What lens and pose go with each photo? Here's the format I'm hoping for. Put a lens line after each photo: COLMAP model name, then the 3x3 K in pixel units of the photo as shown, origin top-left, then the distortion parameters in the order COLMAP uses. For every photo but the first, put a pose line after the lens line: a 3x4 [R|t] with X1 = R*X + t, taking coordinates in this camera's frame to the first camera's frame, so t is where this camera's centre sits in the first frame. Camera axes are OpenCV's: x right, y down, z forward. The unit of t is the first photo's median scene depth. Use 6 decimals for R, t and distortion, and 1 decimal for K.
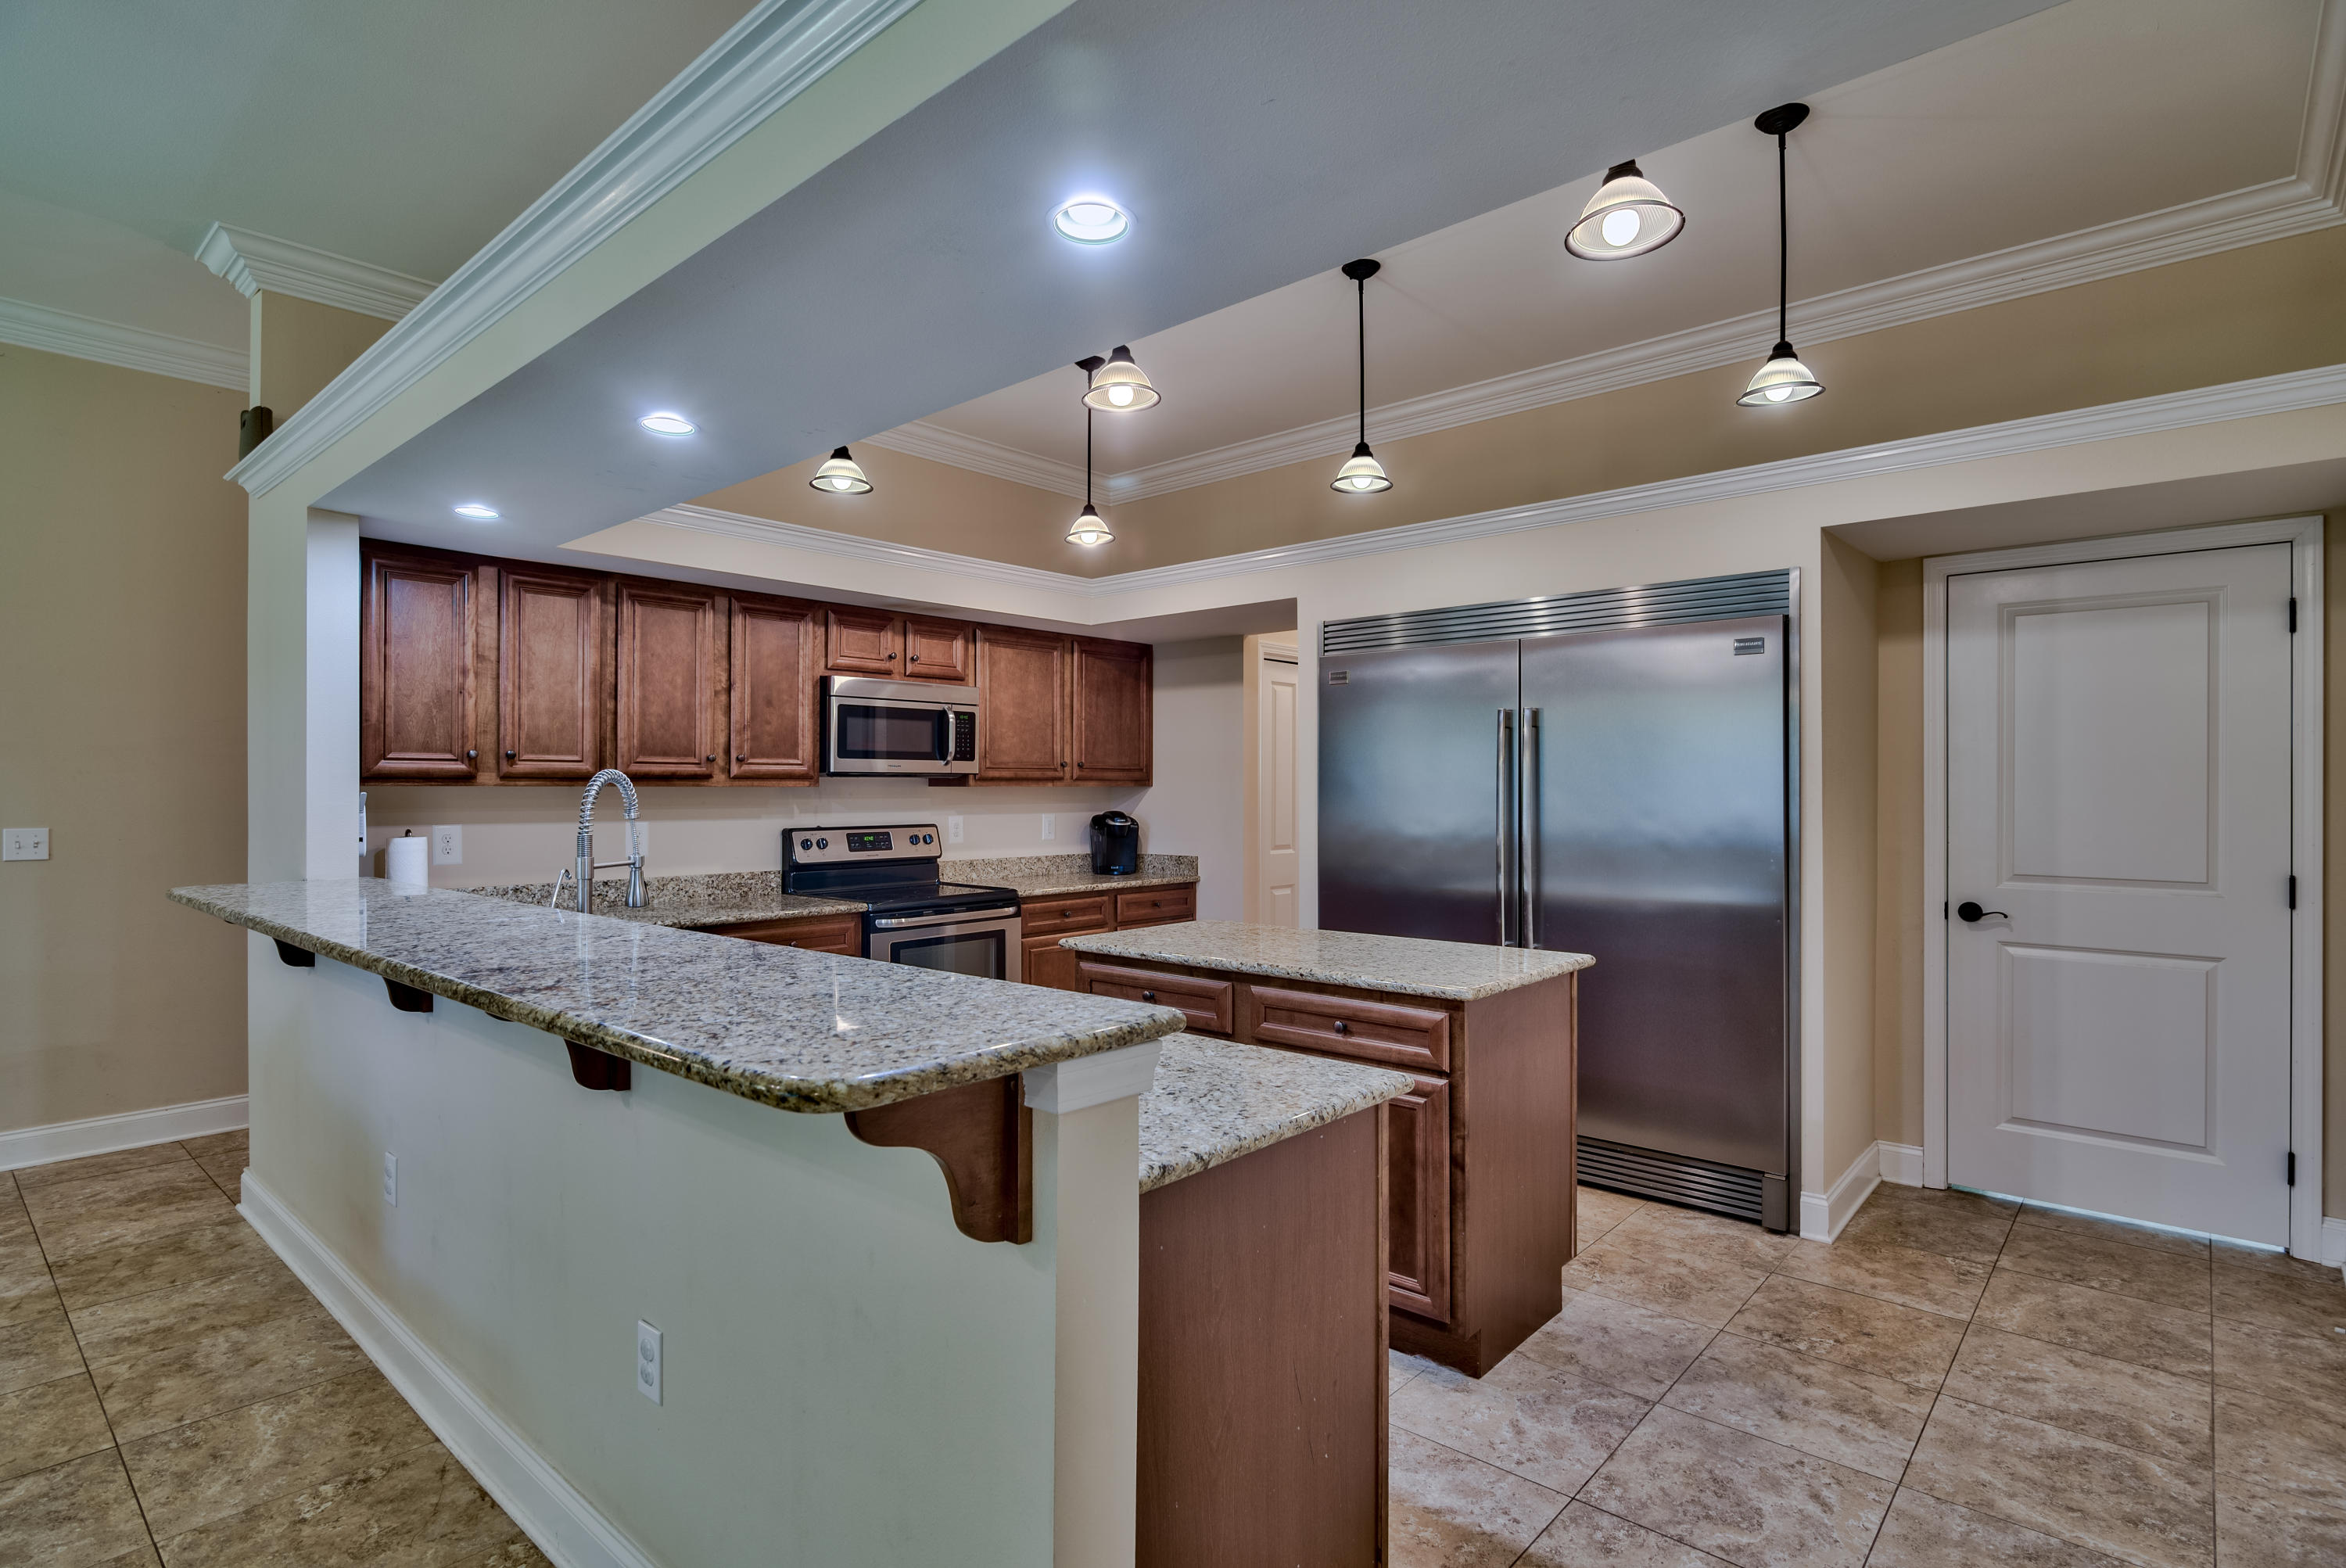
lens RADIAL K [[1144.7, 0, 1242.5], [0, 1144.7, 793.2], [0, 0, 1]] dist [-0.000360, 0.000132]
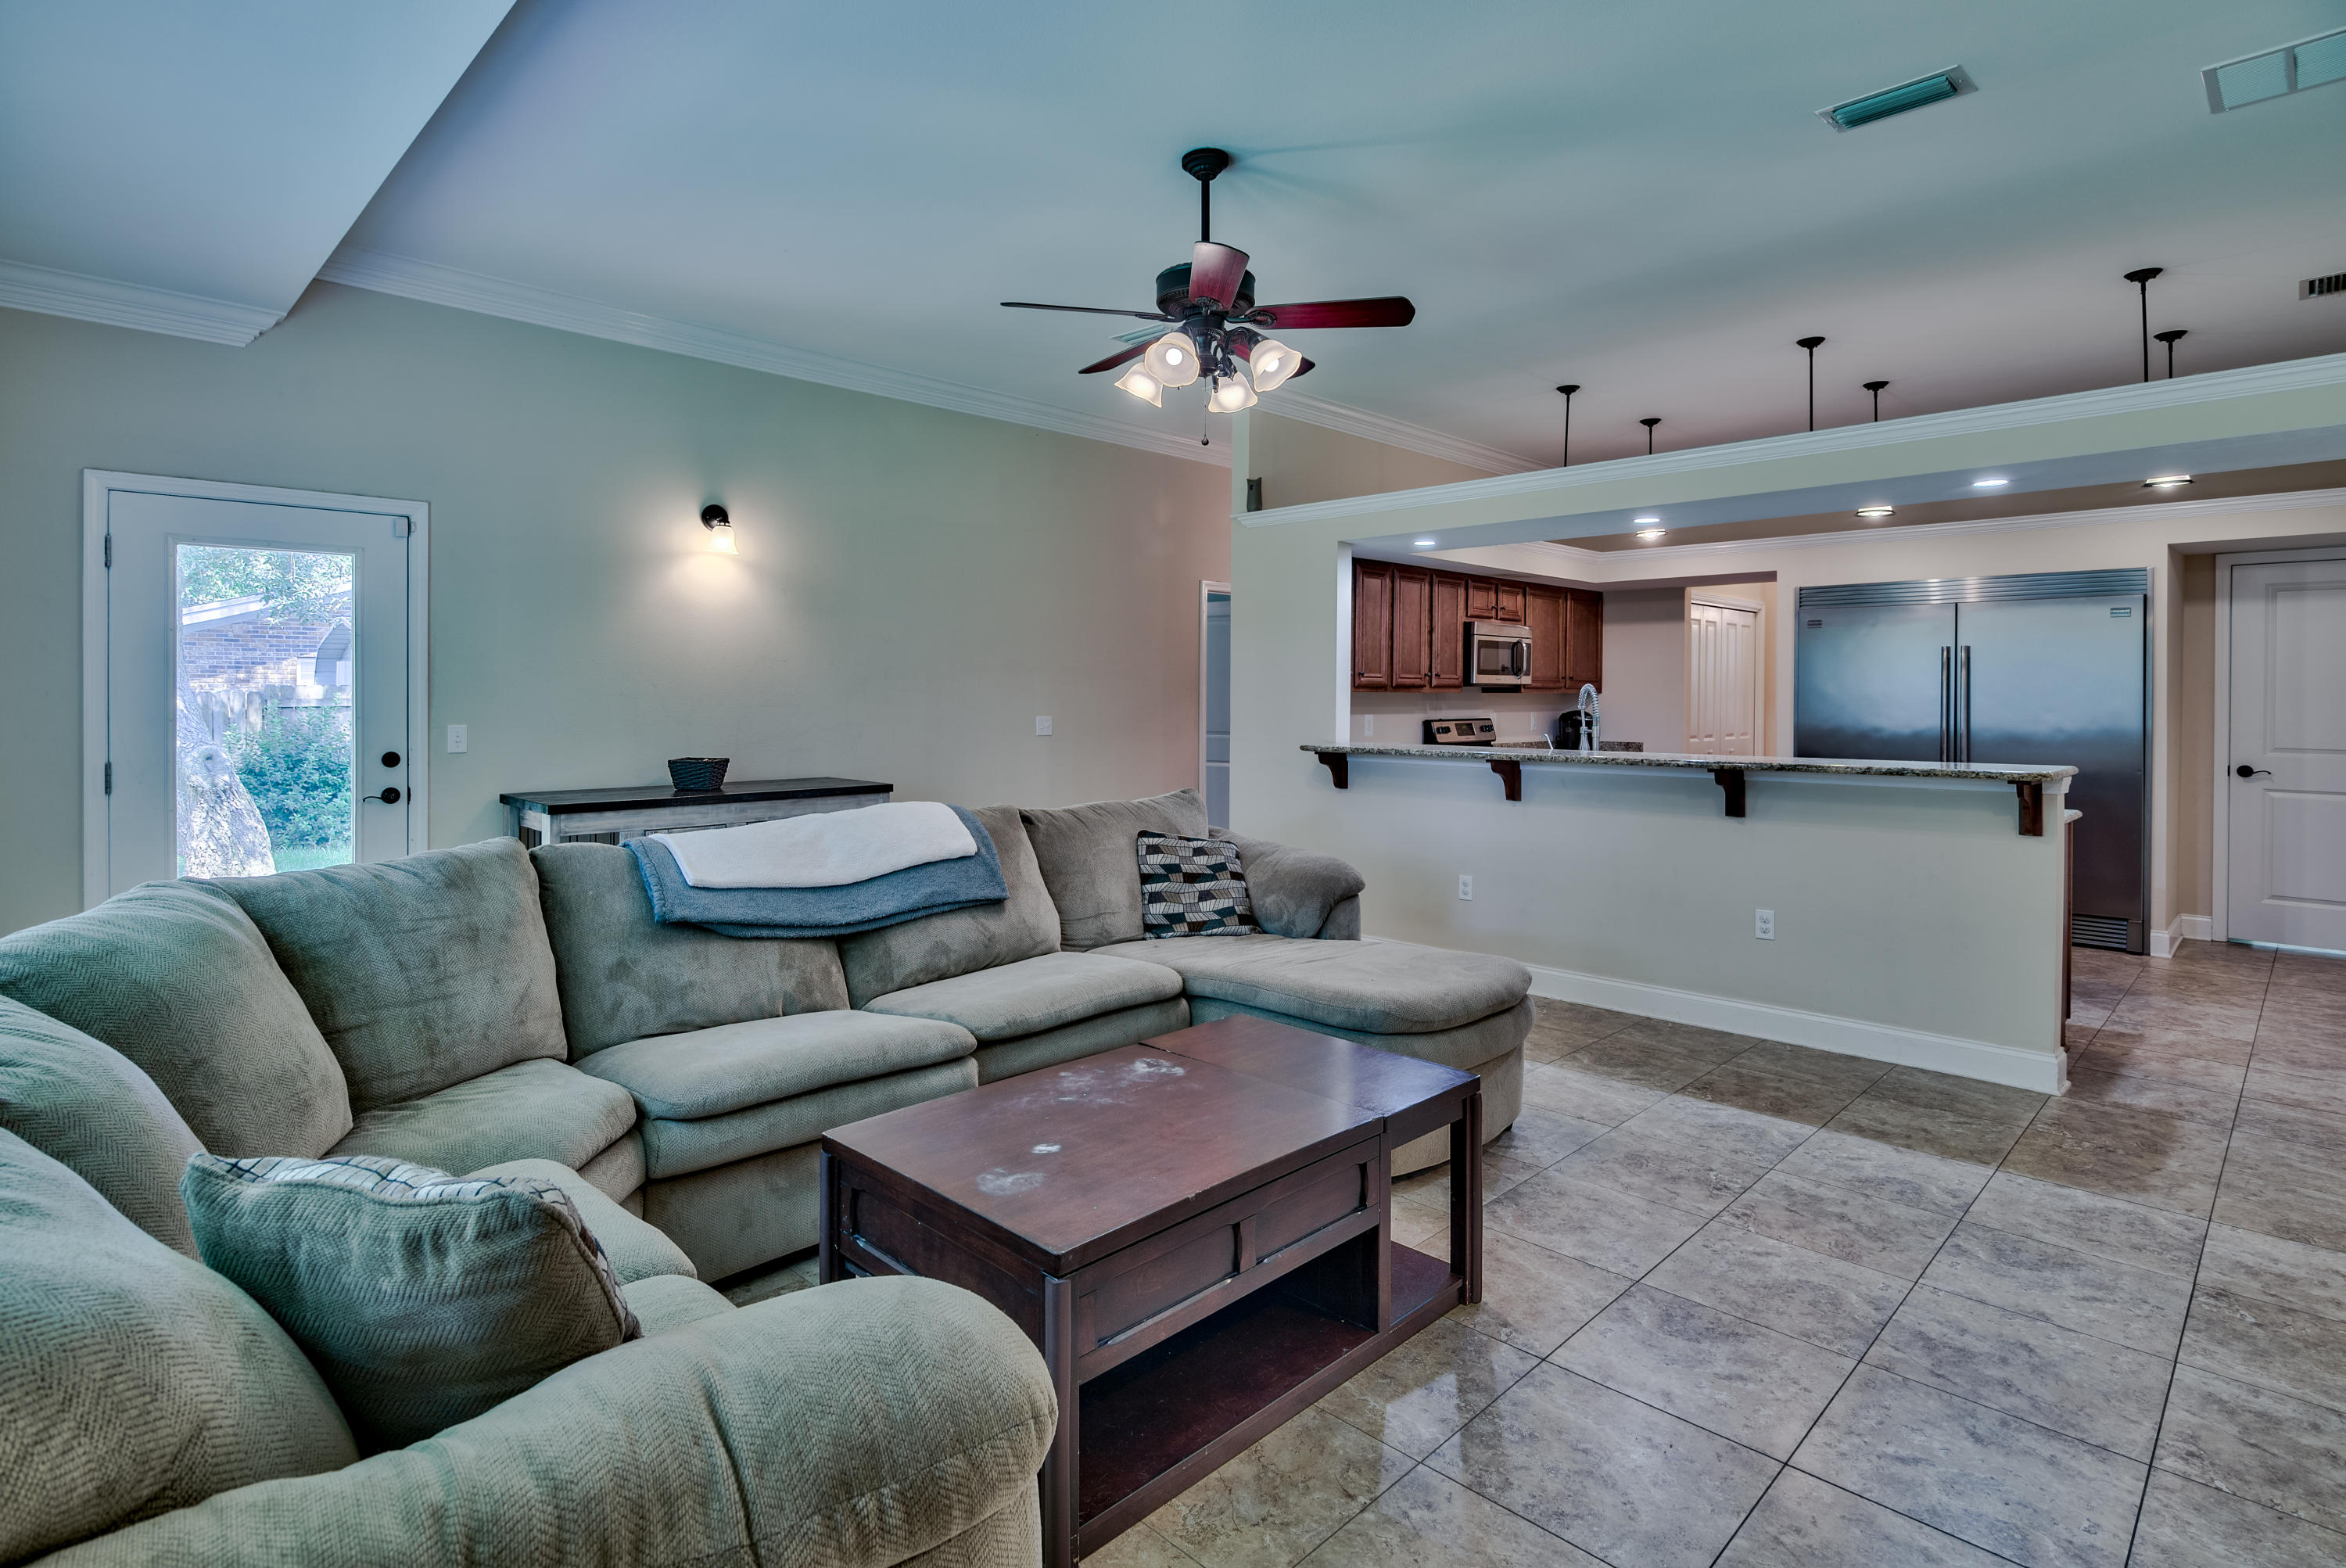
lens RADIAL K [[1200.4, 0, 1253.8], [0, 1200.4, 711.5], [0, 0, 1]] dist [-0.002409, -0.000329]
pose [[0.999179, 0.003656, -0.040340, -0.643859], [-0.003295, 0.999954, 0.009017, 0.006341], [0.040371, -0.008876, 0.999145, -0.696241]]
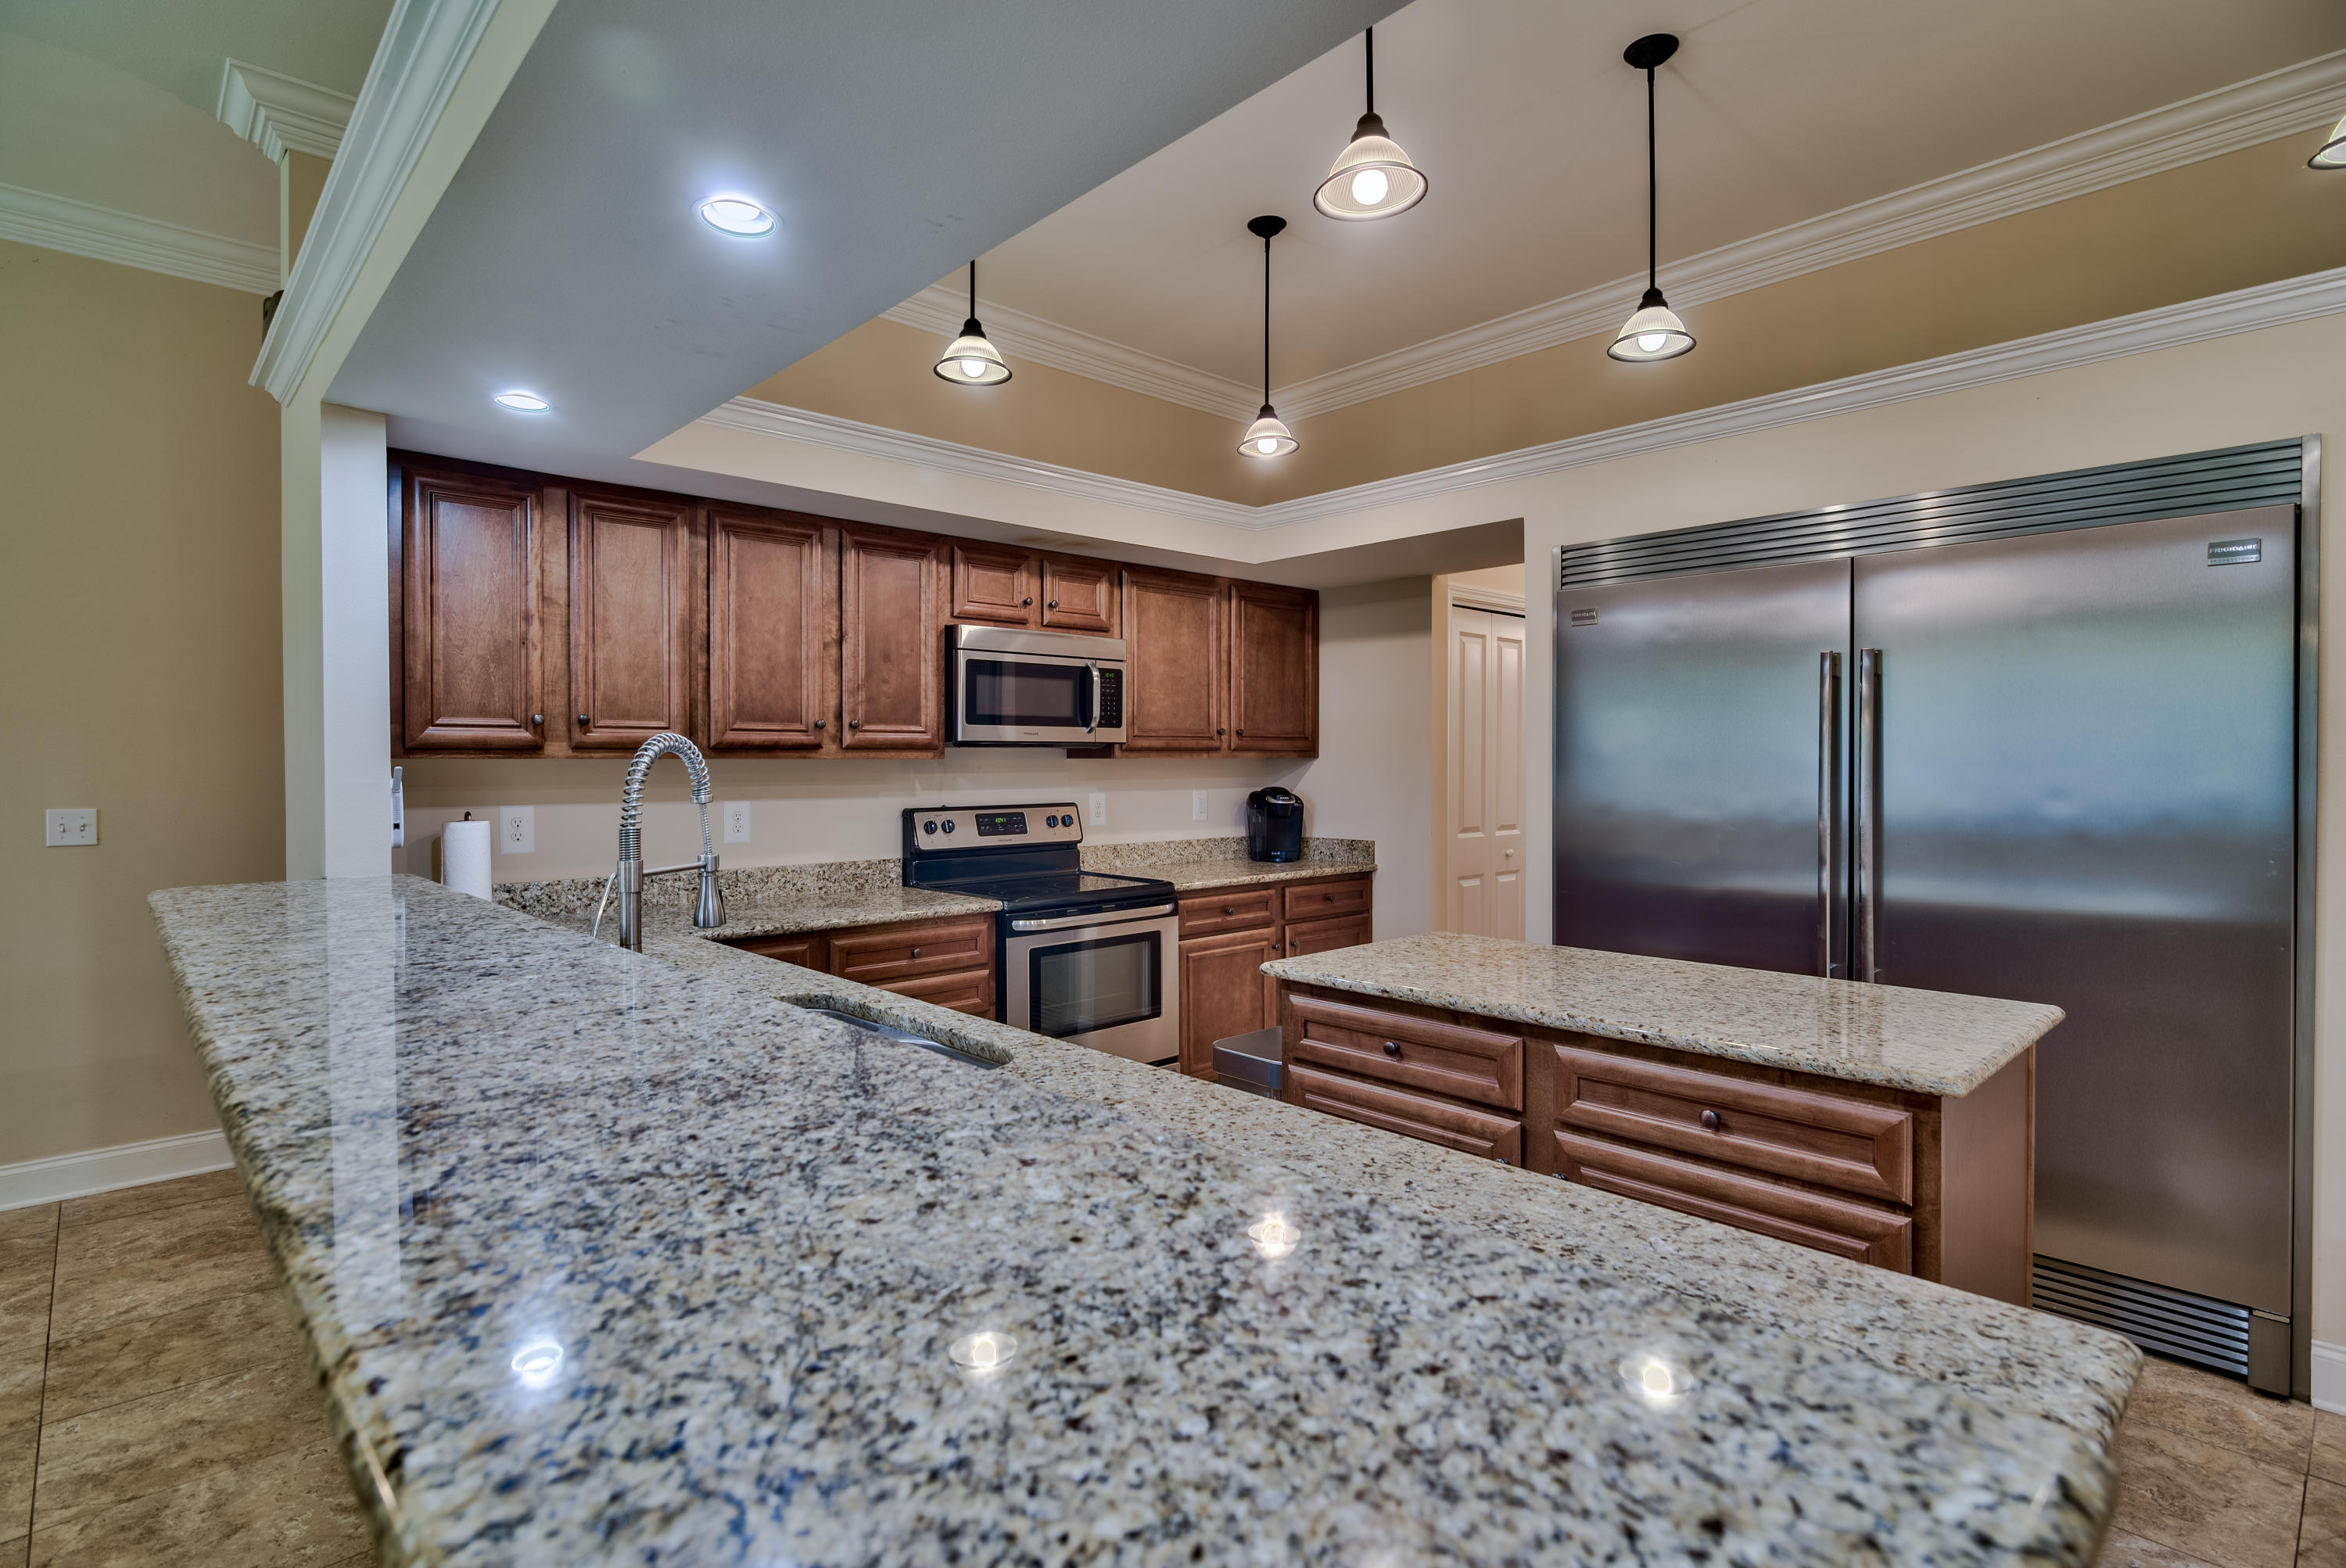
lens RADIAL K [[1114.3, 0, 1173.0], [0, 1114.3, 784.0], [0, 0, 1]] dist [0.000531, 0.000033]
pose [[0.989749, 0.000353, -0.142815, -0.098226], [0.001968, 0.999868, 0.016110, -0.000134], [0.142802, -0.016226, 0.989618, 0.242062]]
